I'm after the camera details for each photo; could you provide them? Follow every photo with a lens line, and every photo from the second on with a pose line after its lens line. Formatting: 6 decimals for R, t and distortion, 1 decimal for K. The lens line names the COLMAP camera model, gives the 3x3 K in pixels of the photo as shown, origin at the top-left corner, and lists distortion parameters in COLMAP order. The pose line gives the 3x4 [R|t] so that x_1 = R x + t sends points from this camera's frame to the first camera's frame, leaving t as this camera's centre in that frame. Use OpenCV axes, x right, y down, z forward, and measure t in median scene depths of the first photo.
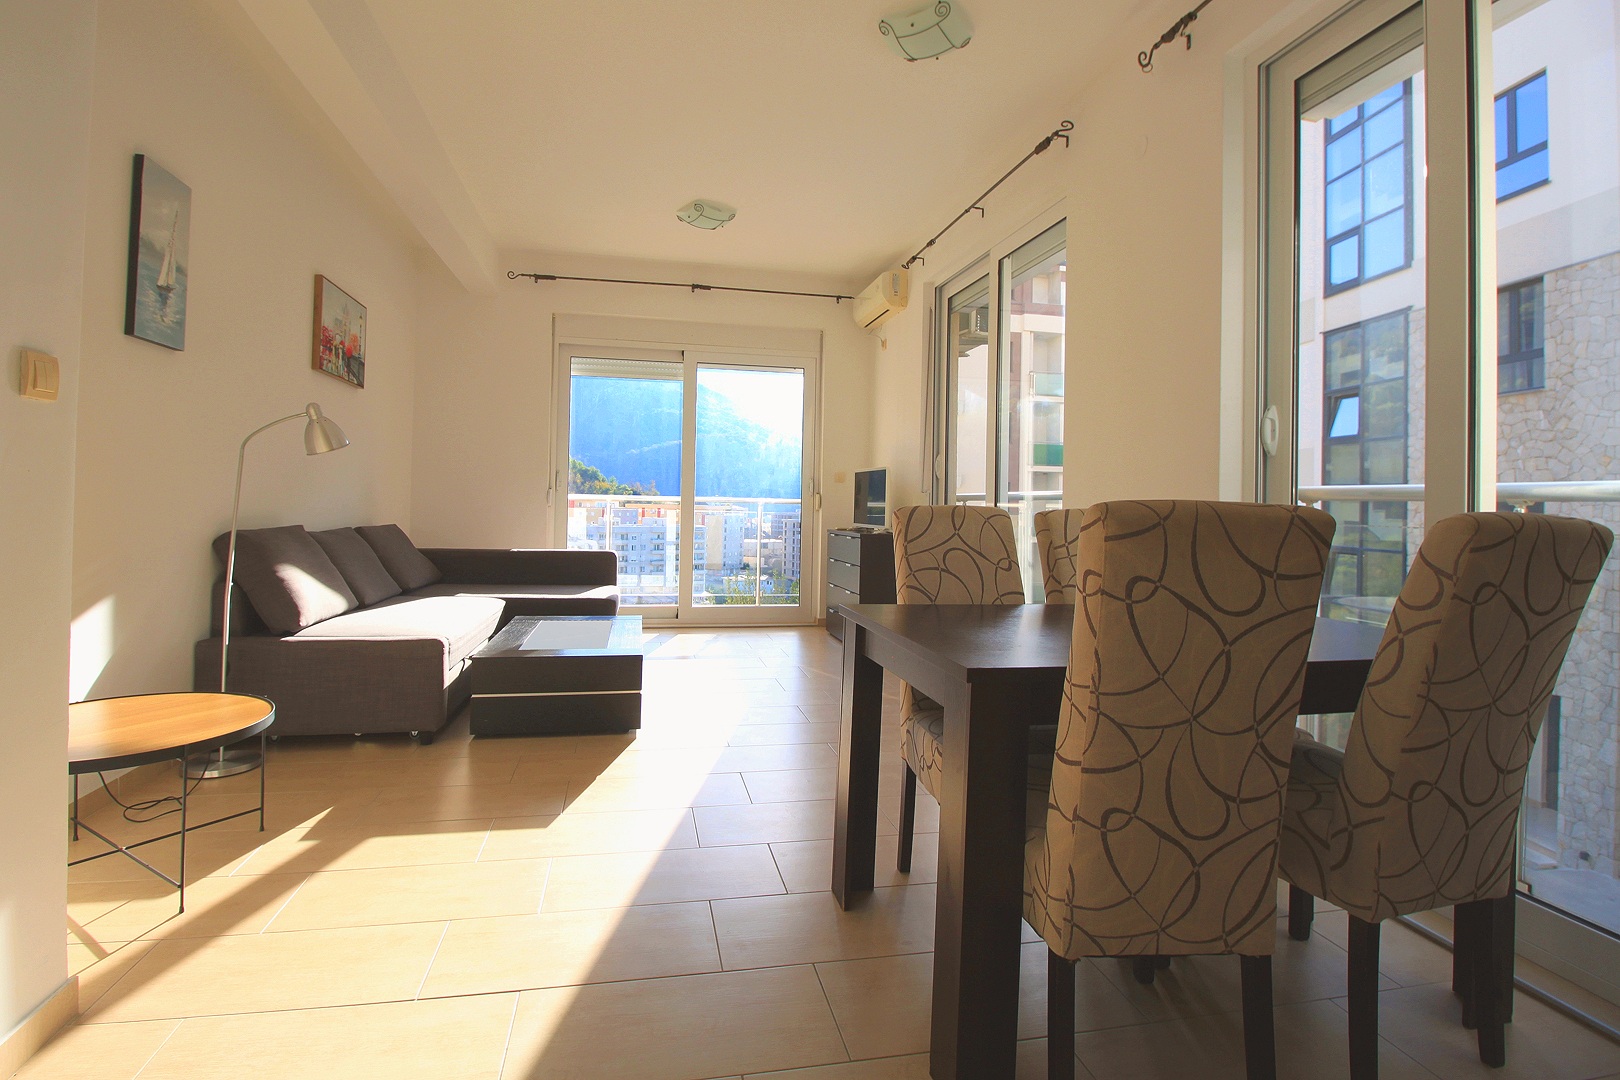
lens RADIAL K [[783.1, 0, 788.9], [0, 783.1, 501.9], [0, 0, 1]] dist [-0.019573, -0.000698]
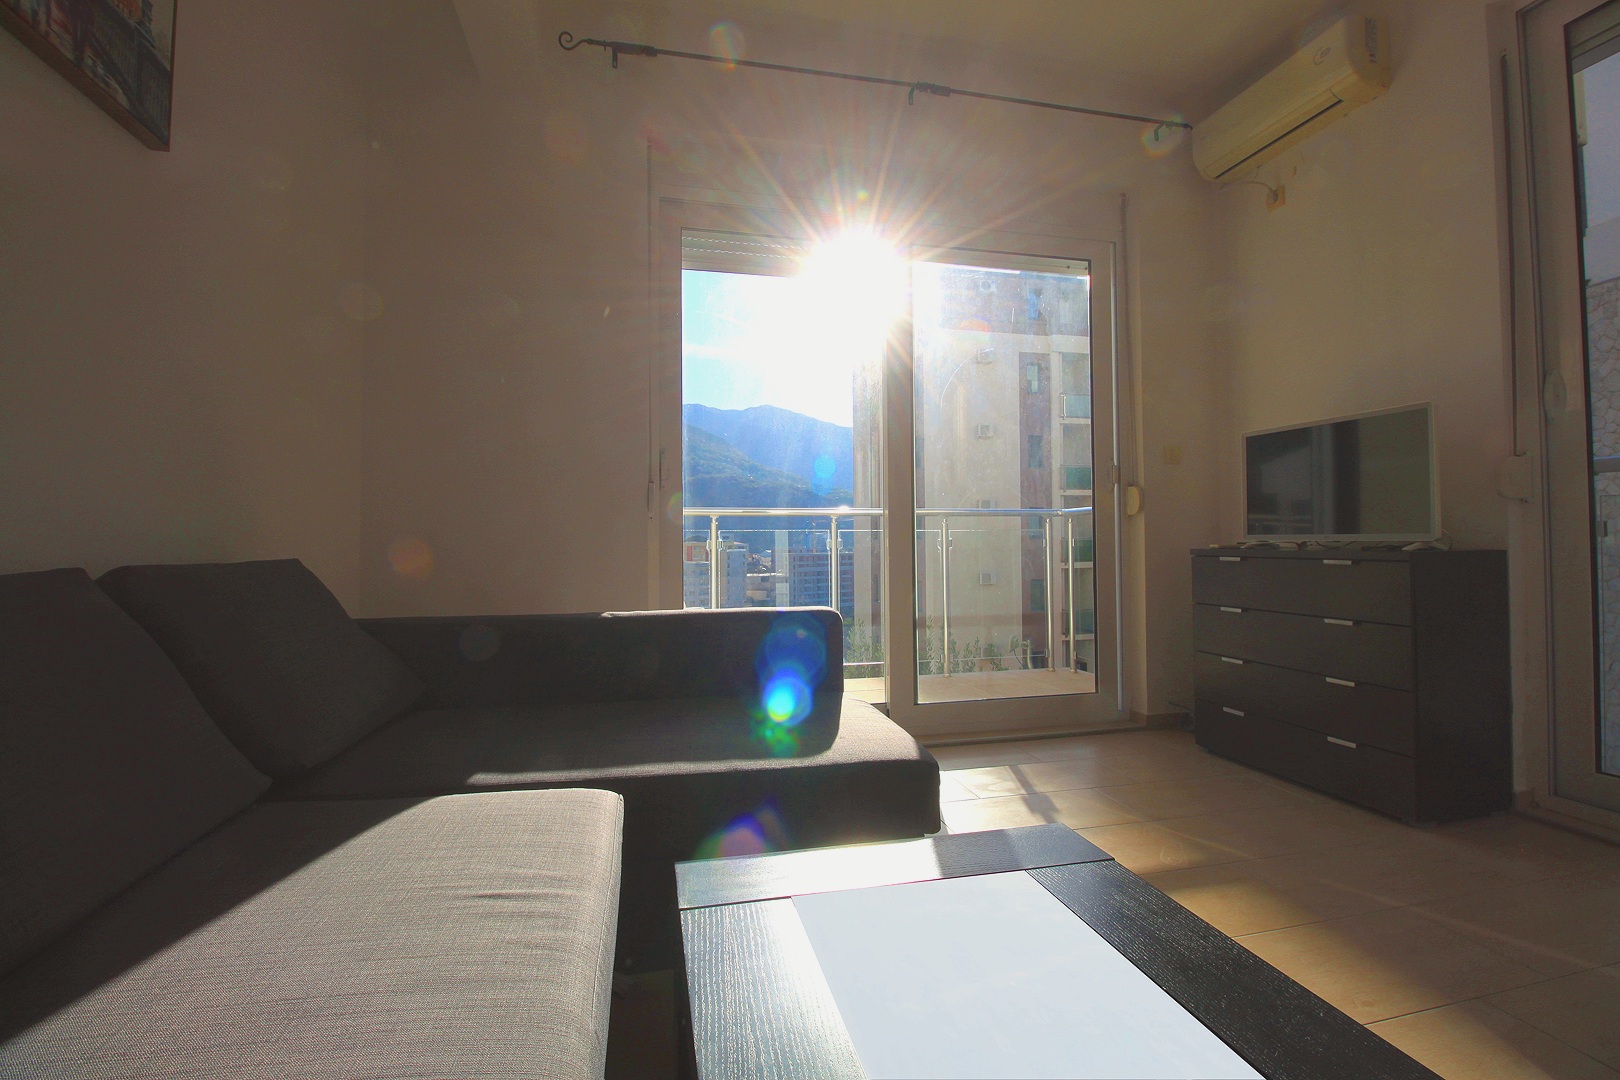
lens RADIAL K [[738.3, 0, 808.6], [0, 738.3, 528.5], [0, 0, 1]] dist [-0.016748, -0.000136]
pose [[0.999014, -0.028413, 0.034122, -0.429263], [0.028800, 0.999525, -0.010925, 0.039175], [-0.033795, 0.011897, 0.999358, 1.016899]]
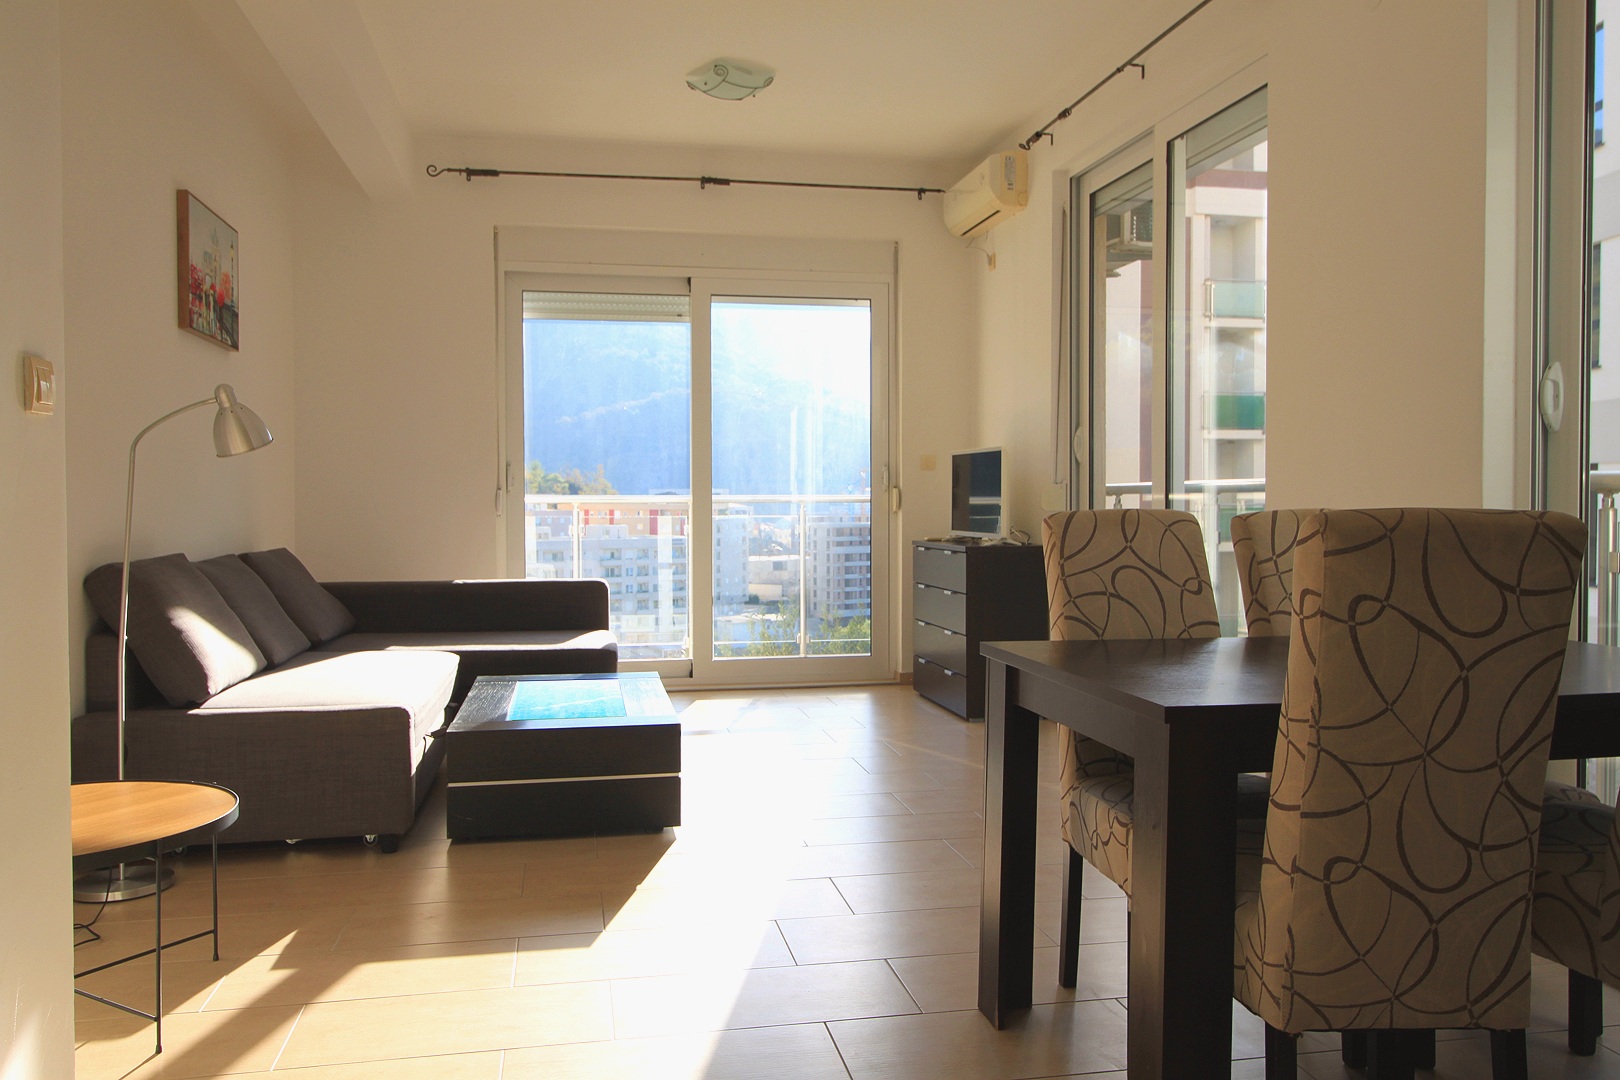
lens RADIAL K [[1255.0, 0, 810.0], [0, 1255.0, 540.0], [0, 0, 1]] dist [-0.002424, -0.000835]
pose [[0.999718, -0.022710, -0.007011, -0.060701], [0.022948, 0.999090, 0.035952, -0.011867], [0.006188, -0.036102, 0.999329, -0.153521]]
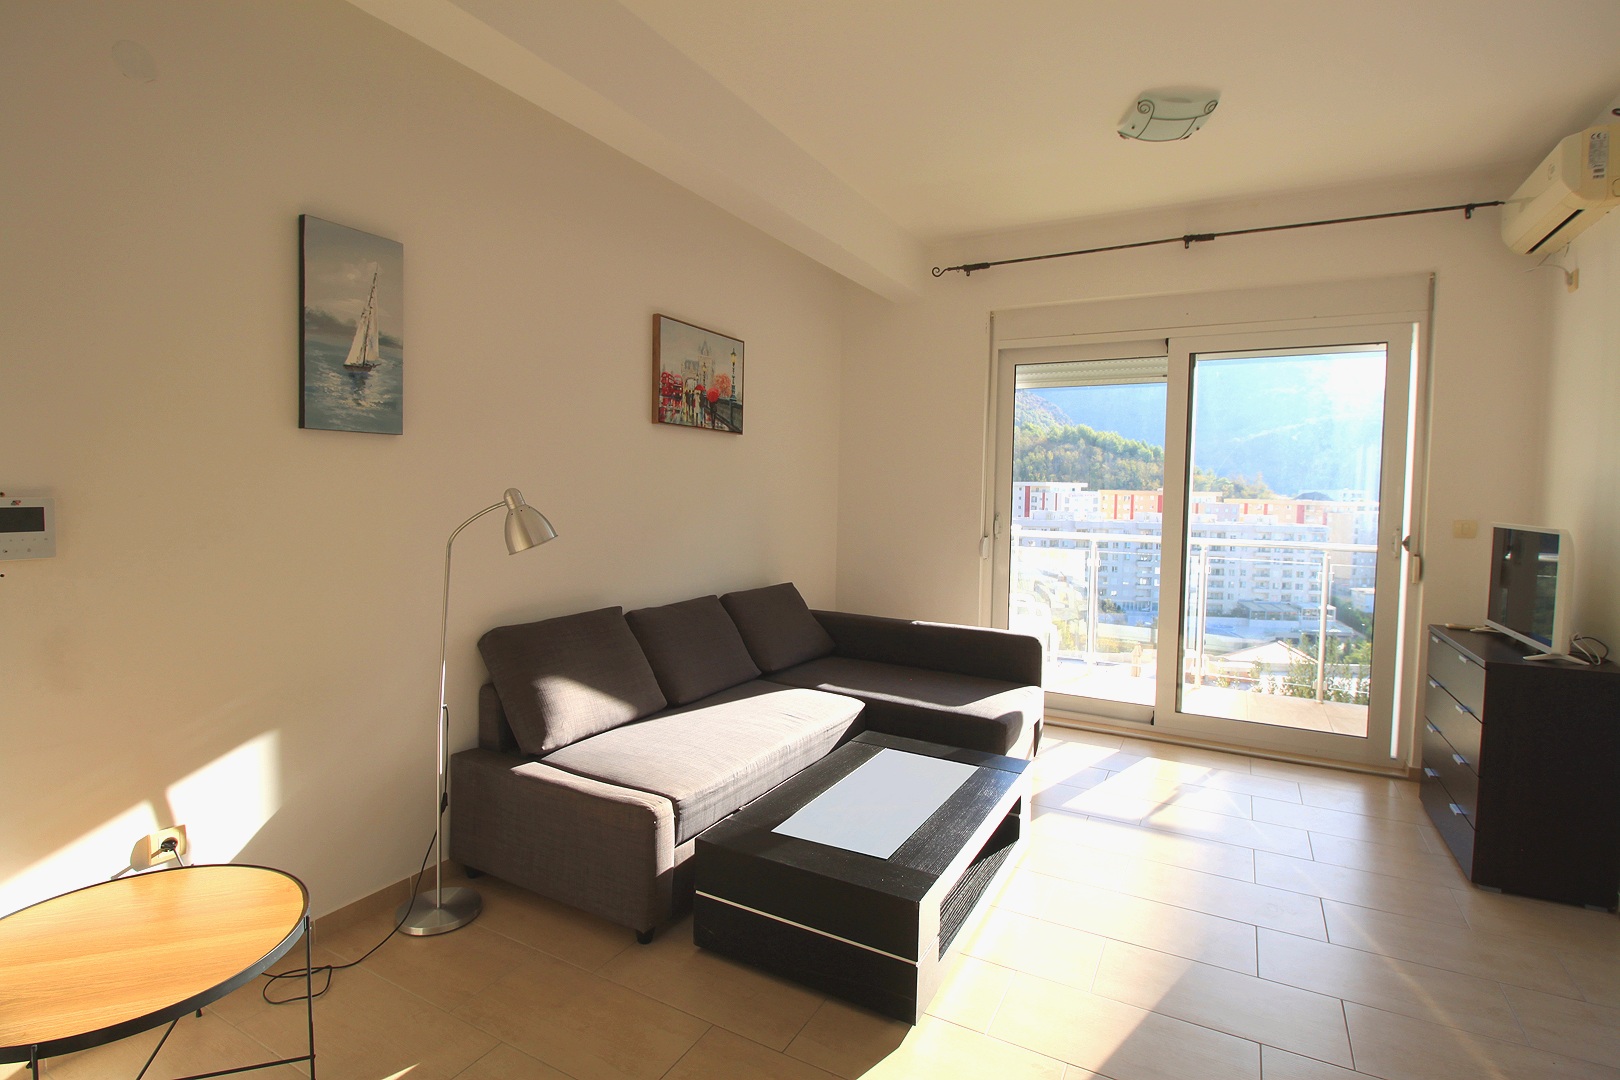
lens RADIAL K [[776.5, 0, 816.7], [0, 776.5, 526.0], [0, 0, 1]] dist [0.003243, -0.015511]
pose [[0.770080, 0.025308, -0.637446, 0.123188], [-0.000421, 0.999233, 0.039163, -0.113042], [0.637948, -0.029890, 0.769499, 0.554699]]
